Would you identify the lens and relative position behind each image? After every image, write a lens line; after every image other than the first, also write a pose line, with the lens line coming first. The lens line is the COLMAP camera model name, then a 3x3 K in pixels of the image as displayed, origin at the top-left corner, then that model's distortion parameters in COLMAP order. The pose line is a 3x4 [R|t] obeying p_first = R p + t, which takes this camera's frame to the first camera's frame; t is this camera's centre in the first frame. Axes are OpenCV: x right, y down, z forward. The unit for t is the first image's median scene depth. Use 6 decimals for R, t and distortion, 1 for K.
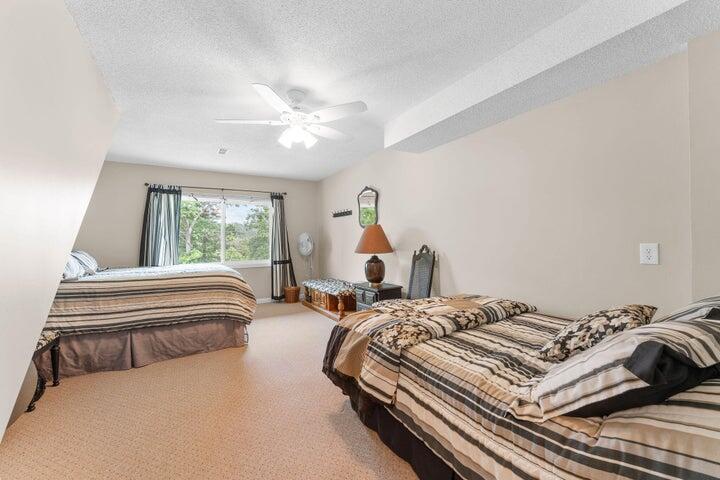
lens RADIAL K [[288.9, 0, 359.6], [0, 288.9, 240.4], [0, 0, 1]] dist [0.003543, -0.000006]
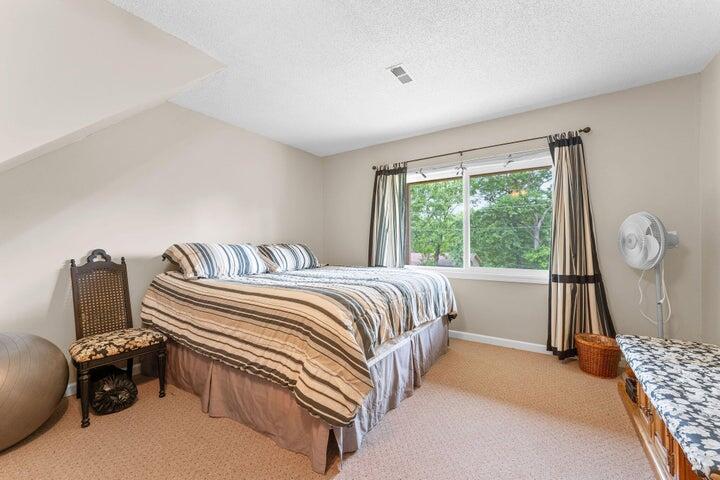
lens RADIAL K [[288.9, 0, 360.8], [0, 288.9, 242.8], [0, 0, 1]] dist [0.003543, -0.000006]
pose [[0.434148, 0.015761, -0.900704, 0.003298], [0.004338, 0.999799, 0.019586, 0.005985], [0.900831, -0.012410, 0.433992, 0.494859]]
